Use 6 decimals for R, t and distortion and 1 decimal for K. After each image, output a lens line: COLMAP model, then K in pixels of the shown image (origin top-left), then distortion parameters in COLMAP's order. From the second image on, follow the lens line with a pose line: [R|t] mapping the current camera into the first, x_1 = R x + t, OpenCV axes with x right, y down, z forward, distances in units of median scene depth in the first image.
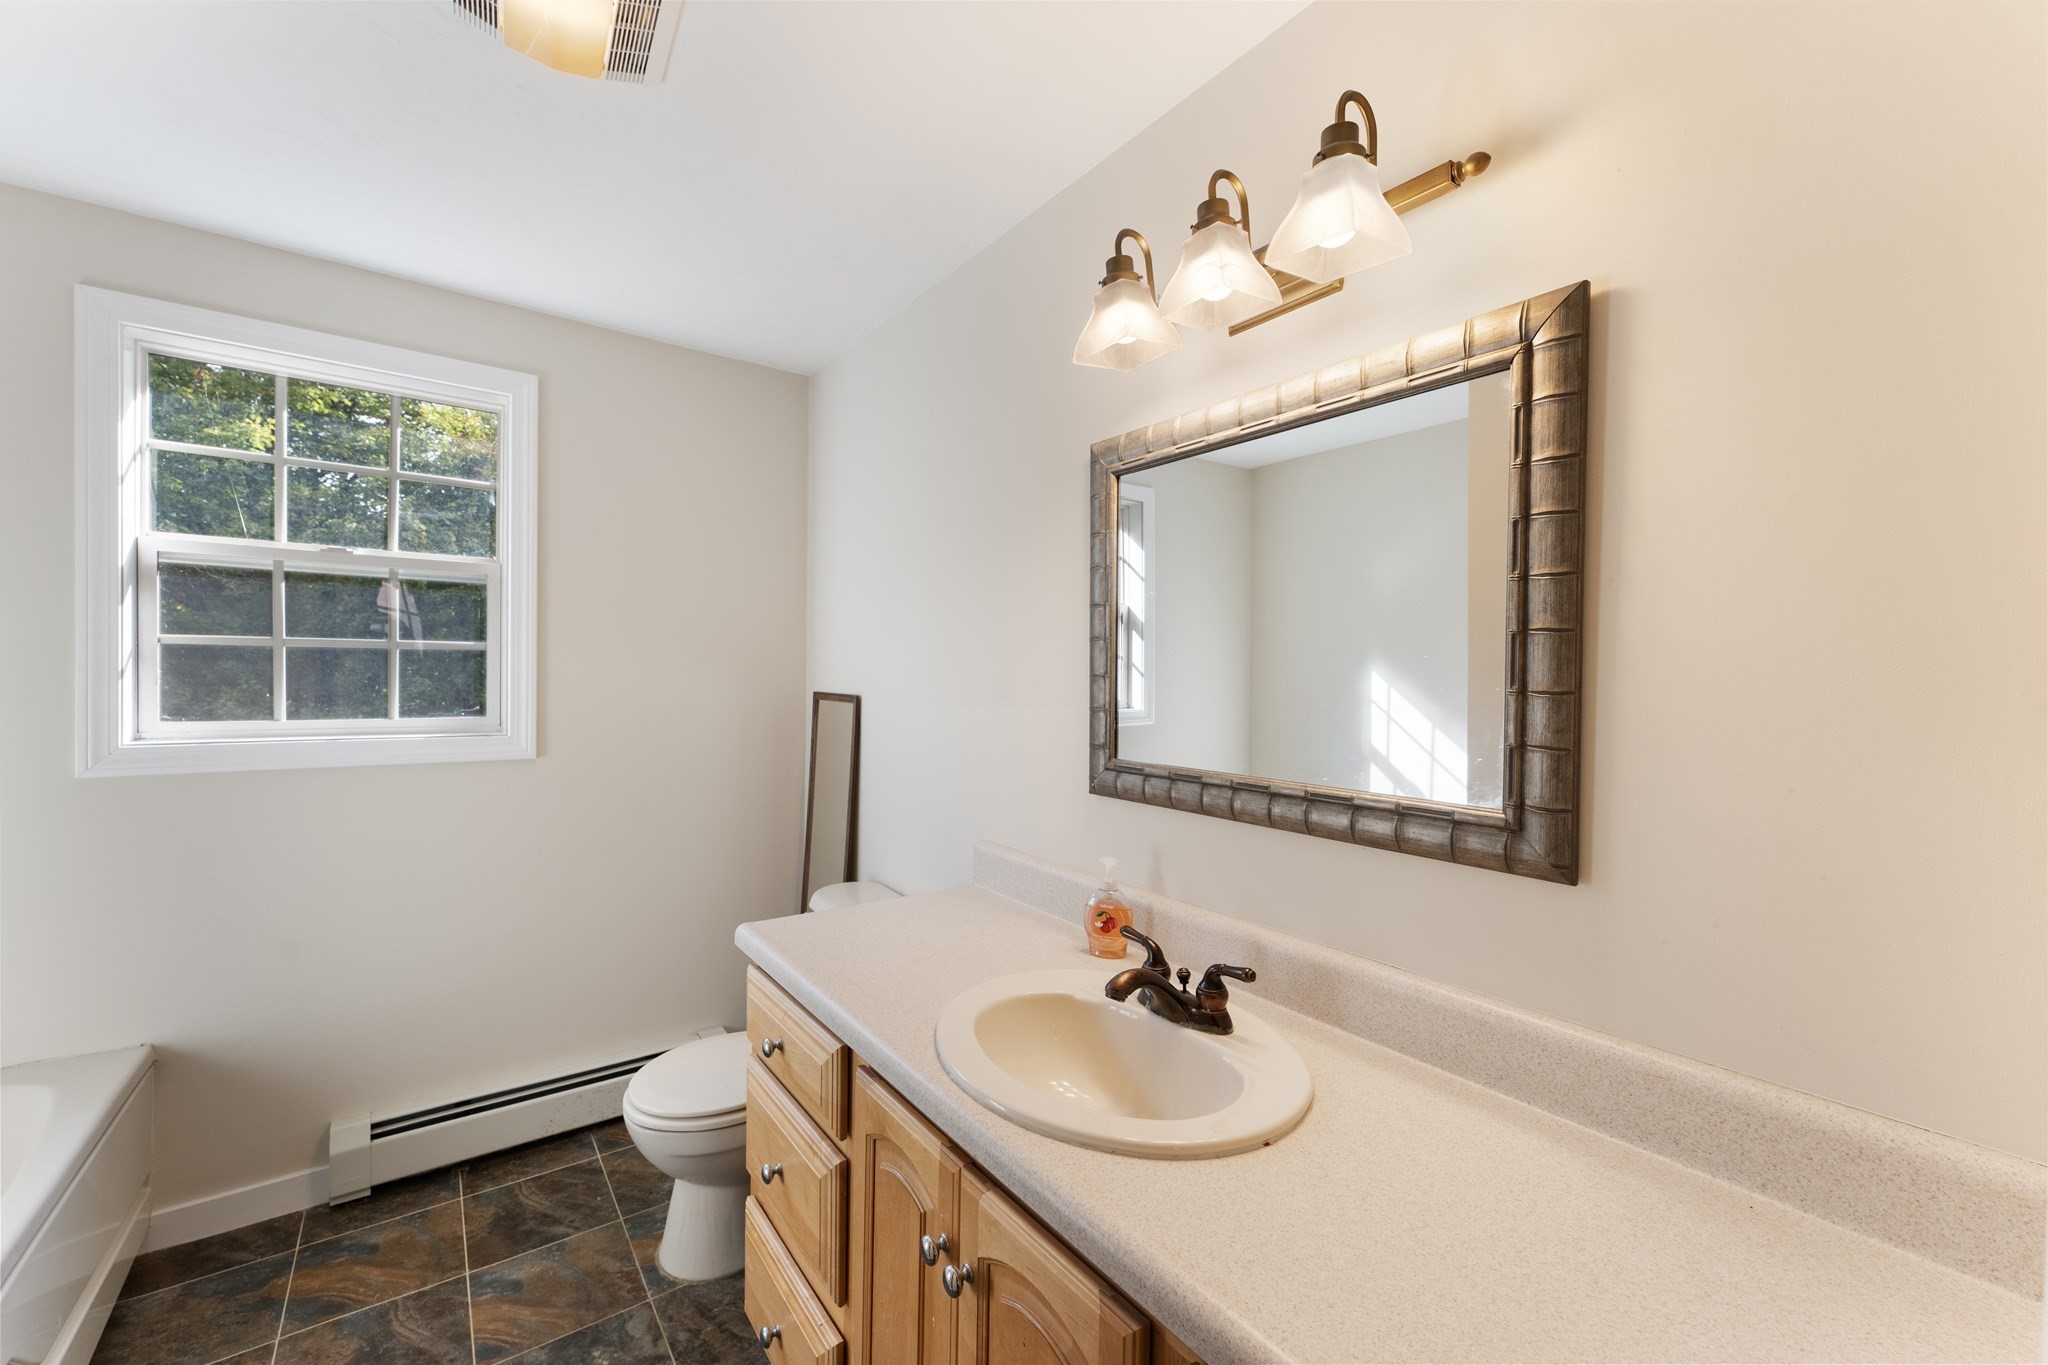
lens RADIAL K [[823.3, 0, 1032.5], [0, 823.3, 682.1], [0, 0, 1]] dist [0.001946, -0.001068]
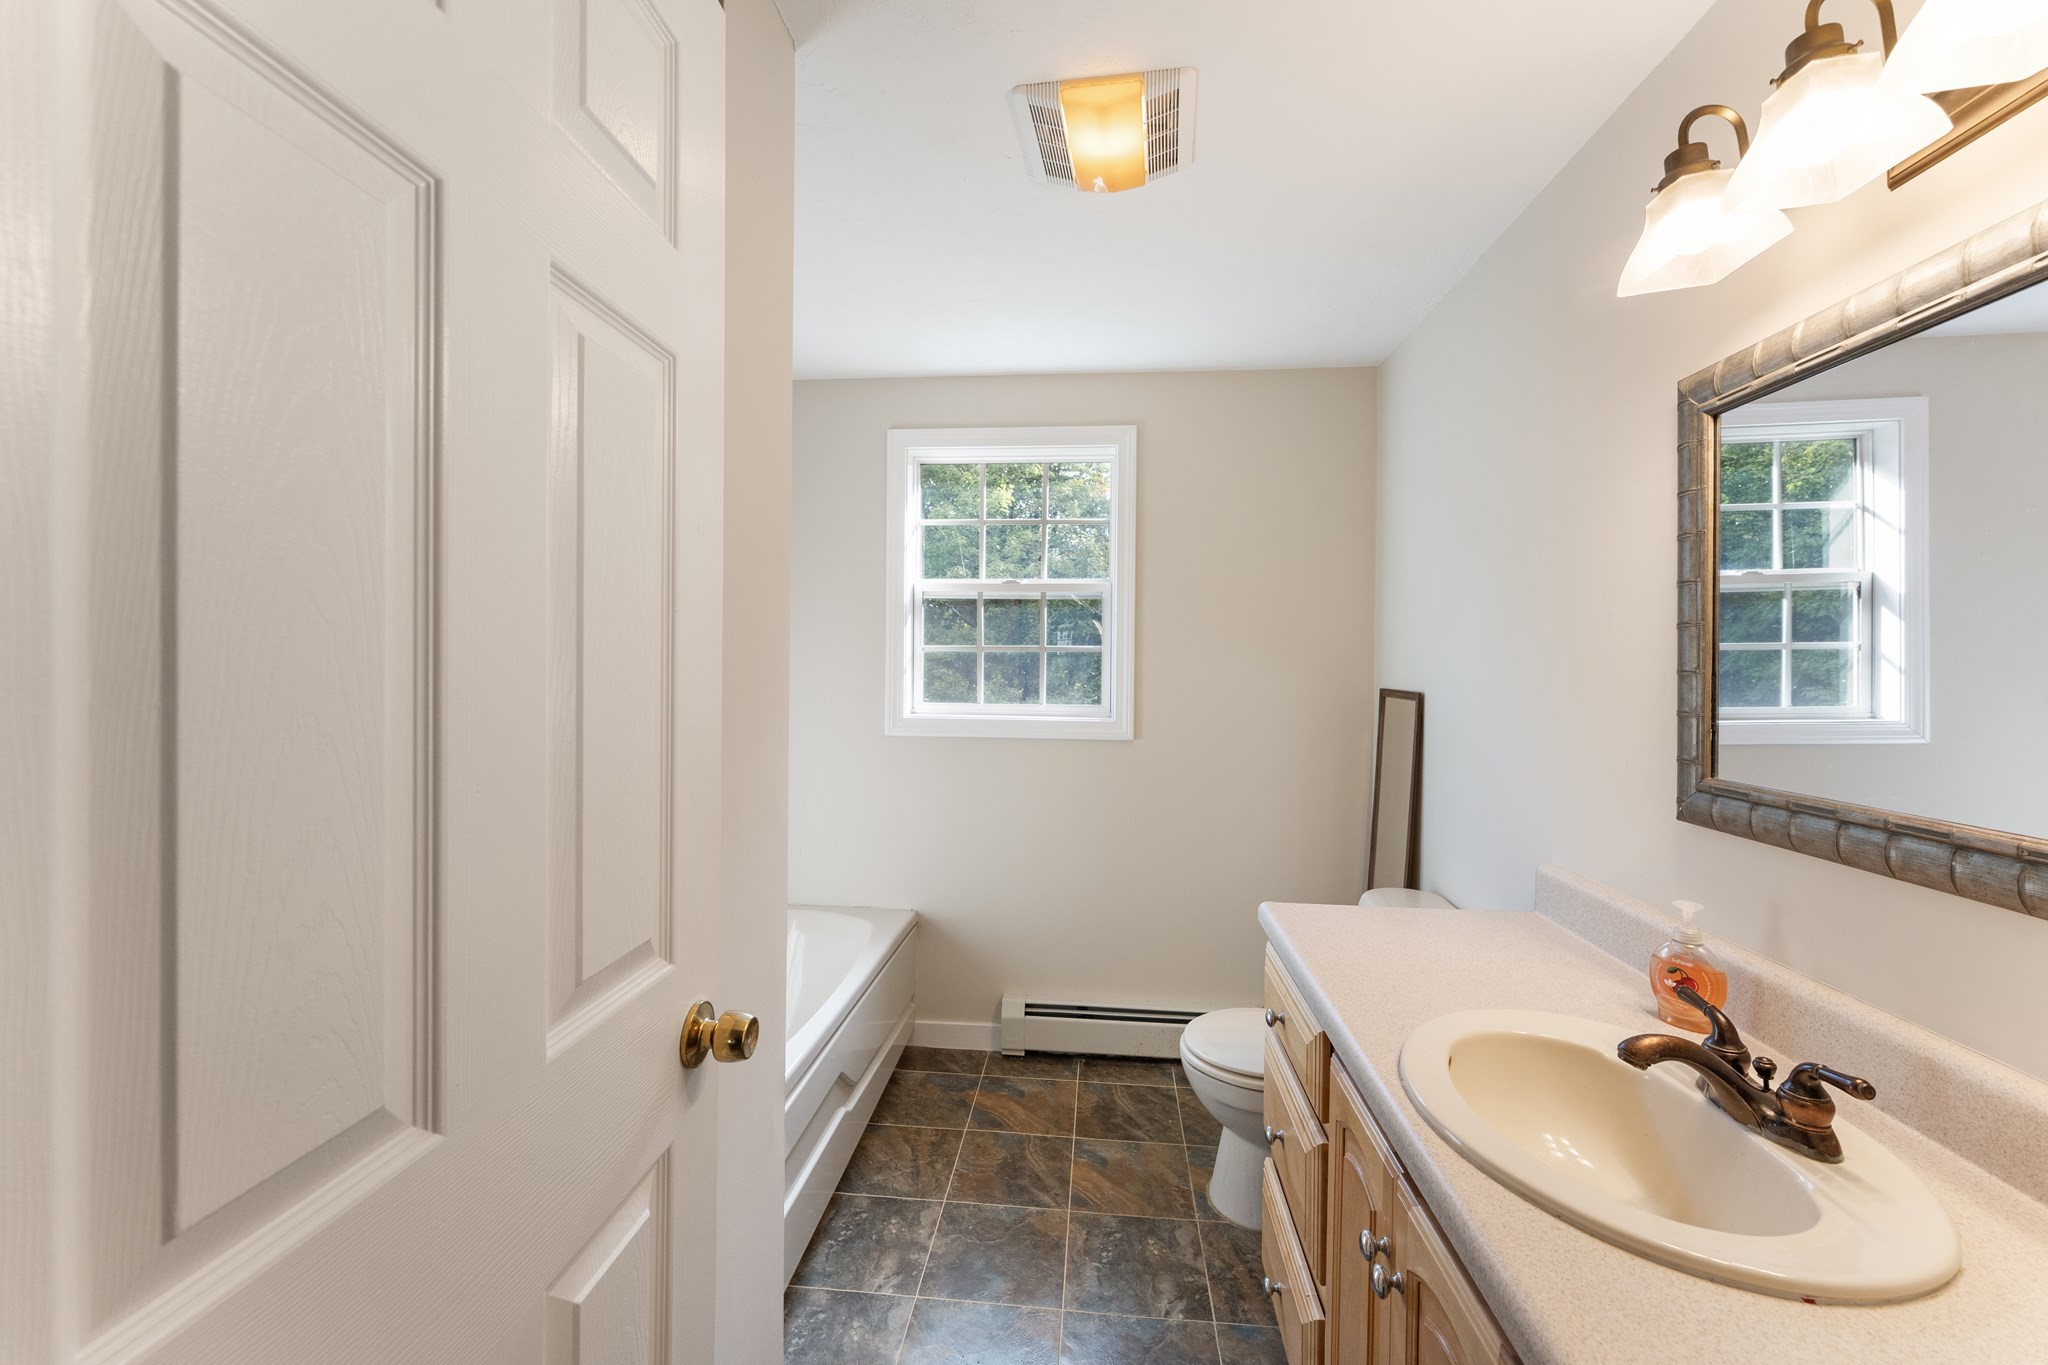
lens RADIAL K [[823.3, 0, 1014.3], [0, 823.3, 667.2], [0, 0, 1]] dist [0.001946, -0.001068]
pose [[0.736111, -0.003743, -0.676851, 0.132960], [-0.006316, 0.999903, -0.012398, 0.002068], [0.676832, 0.013401, 0.736016, -0.019194]]
